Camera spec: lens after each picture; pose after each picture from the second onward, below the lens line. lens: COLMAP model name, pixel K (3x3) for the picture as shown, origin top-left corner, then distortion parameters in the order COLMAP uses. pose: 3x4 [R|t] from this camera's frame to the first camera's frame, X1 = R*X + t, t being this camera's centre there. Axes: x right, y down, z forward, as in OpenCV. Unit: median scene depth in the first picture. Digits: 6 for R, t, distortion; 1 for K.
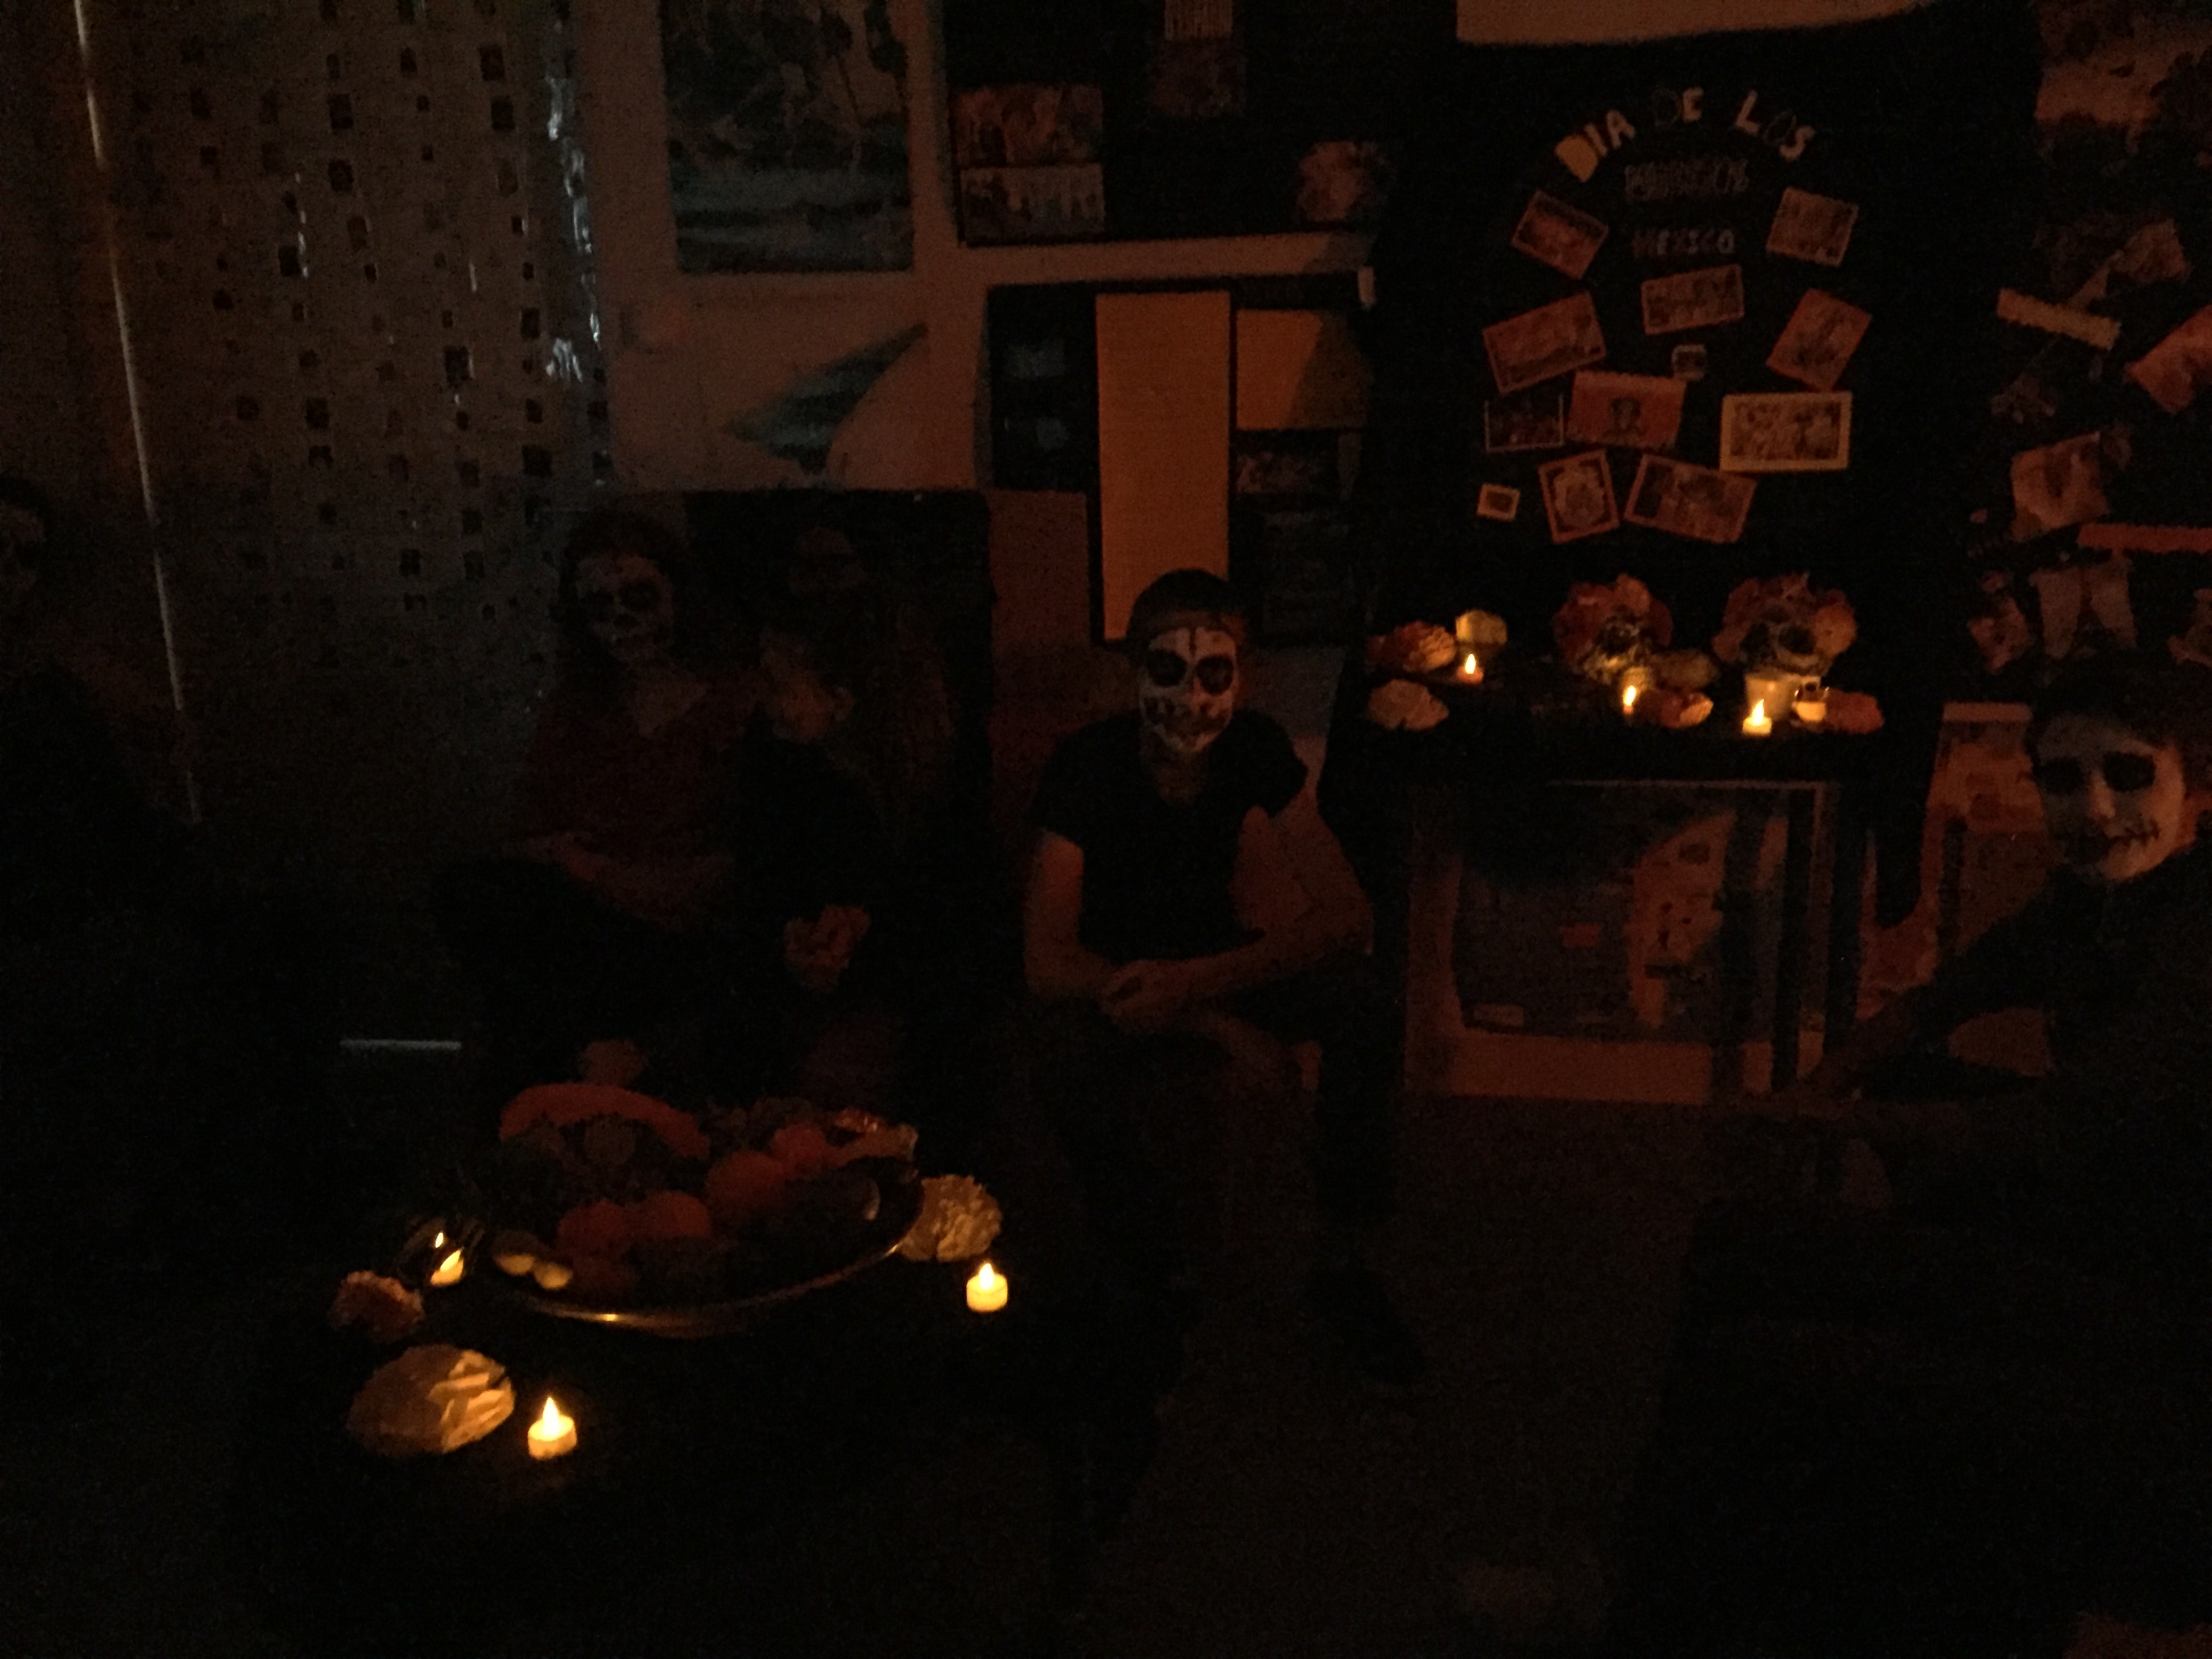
lens RADIAL K [[1914.5, 0, 1106.0], [0, 1914.5, 829.5], [0, 0, 1]] dist [0.006595, -0.041646]
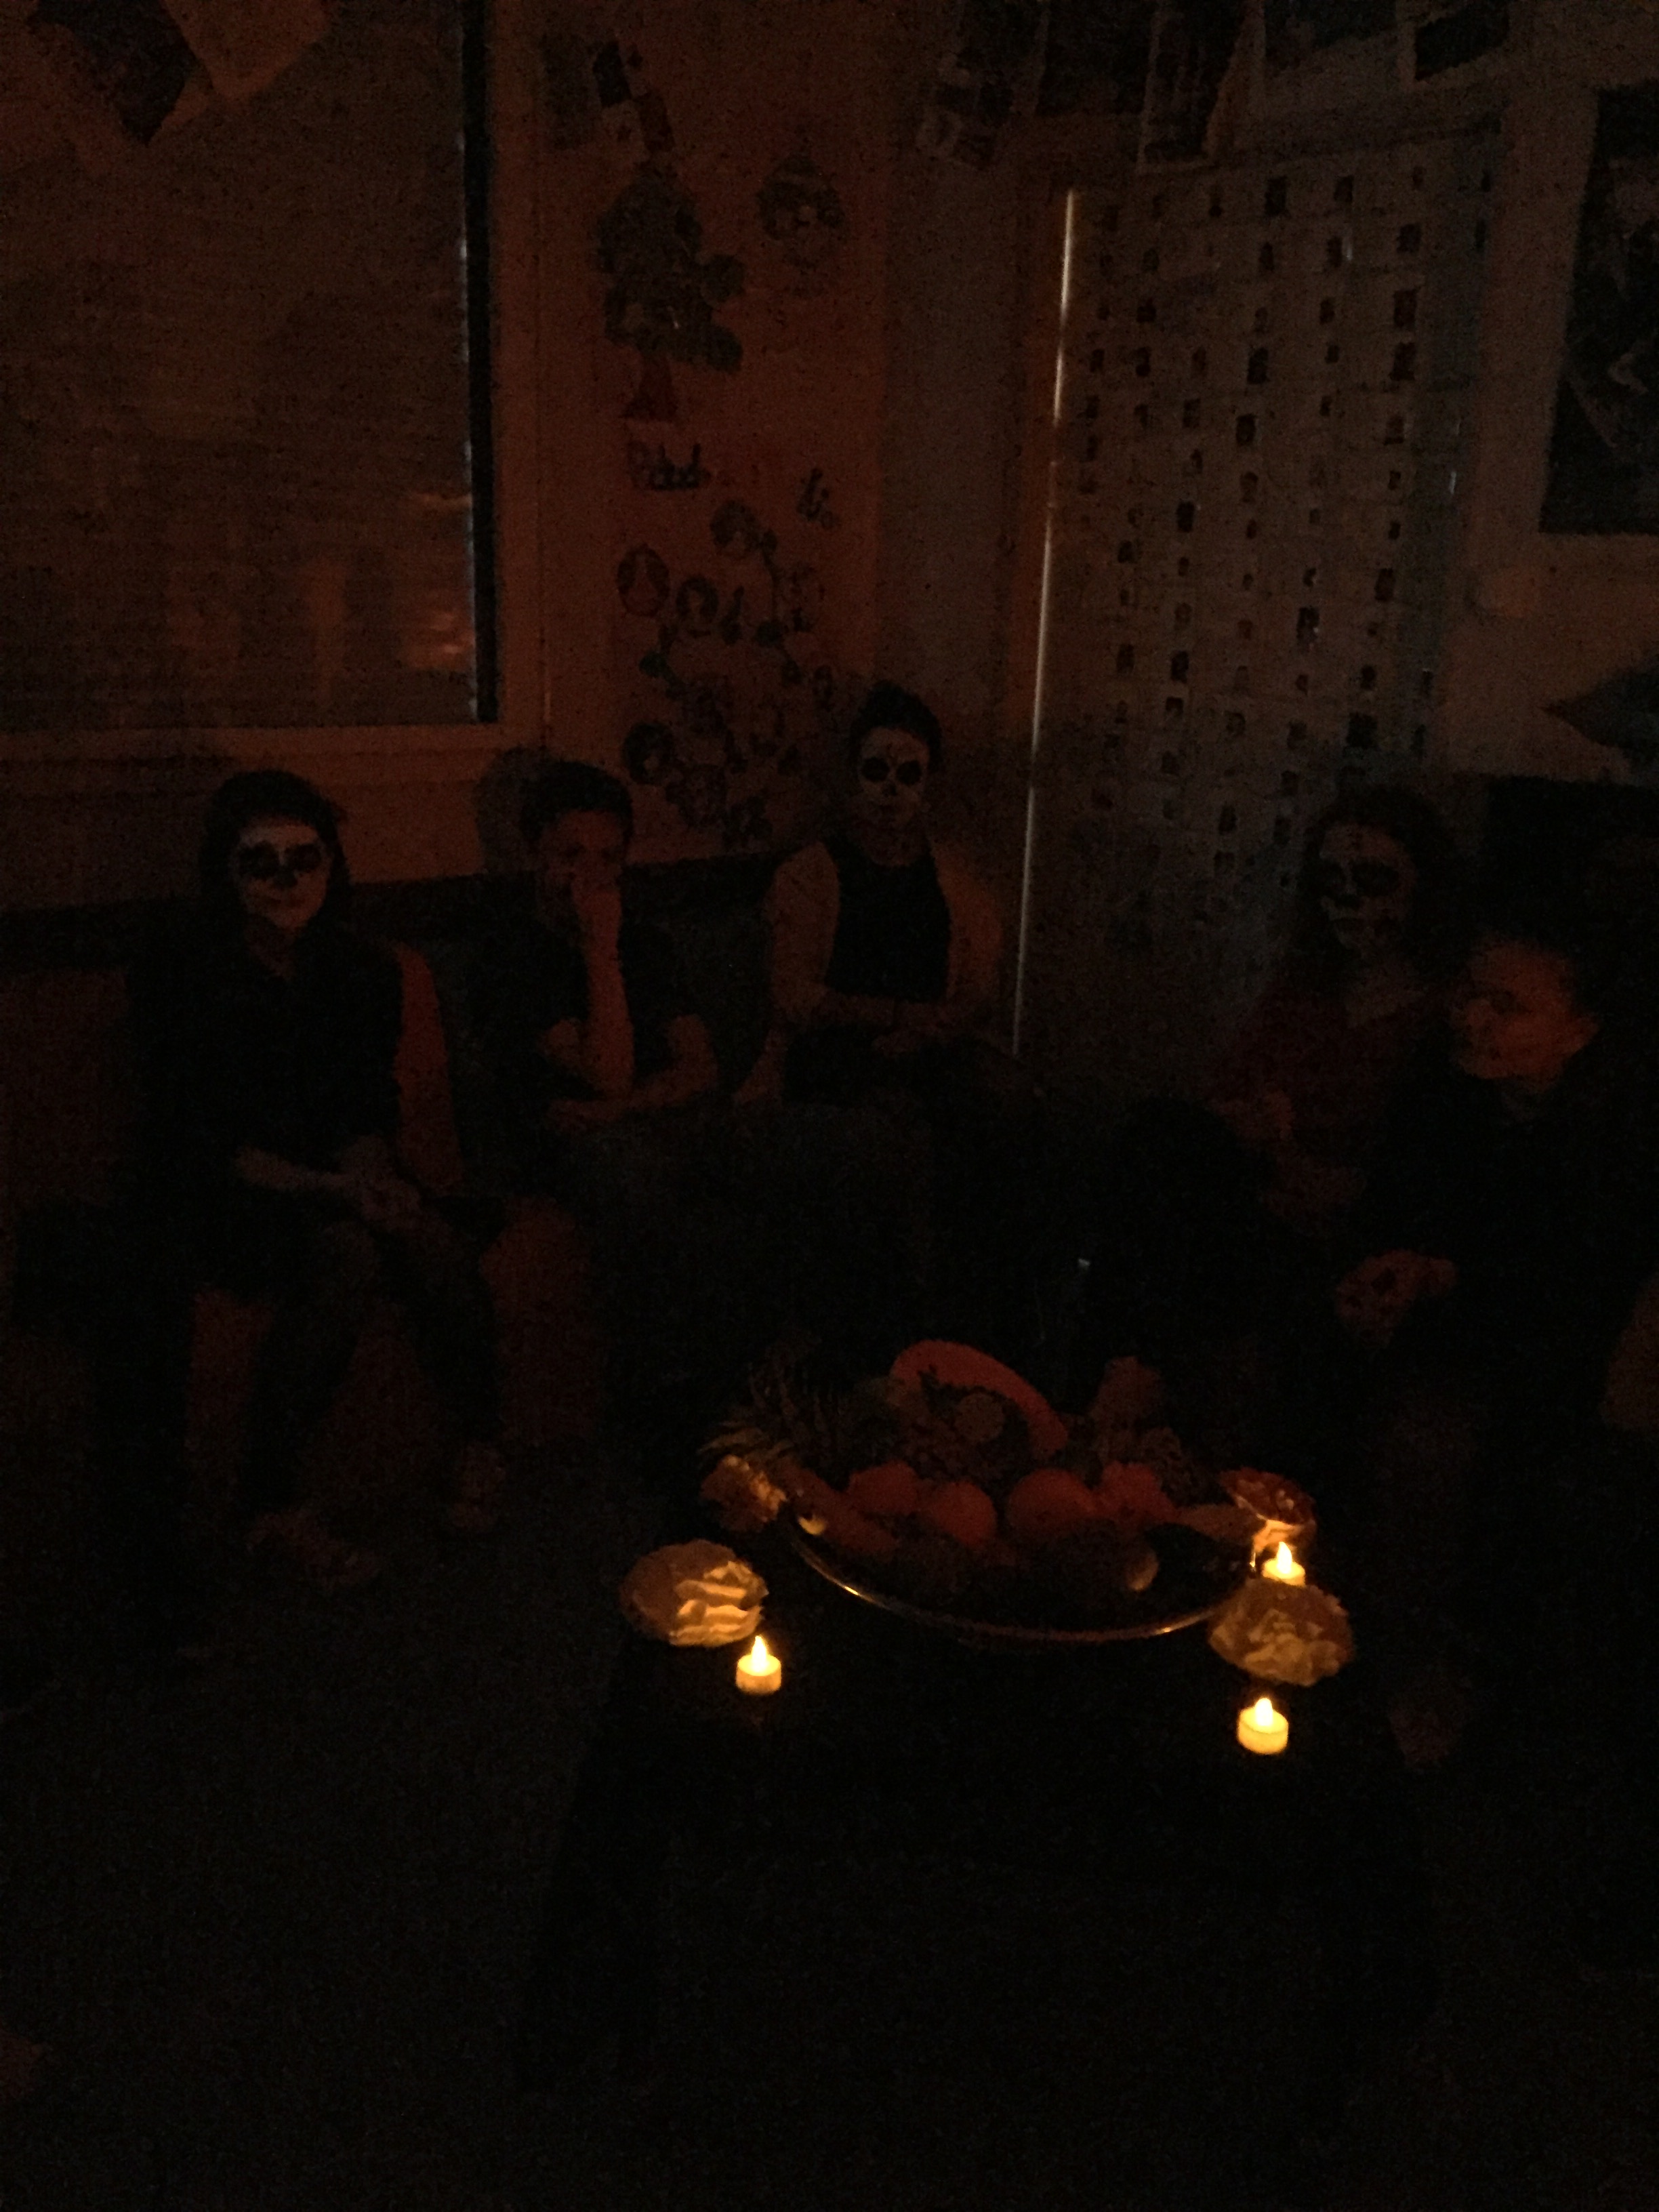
lens RADIAL K [[1914.5, 0, 829.5], [0, 1914.5, 1106.0], [0, 0, 1]] dist [0.006595, -0.041646]
pose [[0.734355, 0.208568, -0.645927, 0.162271], [-0.213035, 0.974357, 0.072417, -0.023897], [0.644468, 0.084425, 0.759957, 0.130377]]
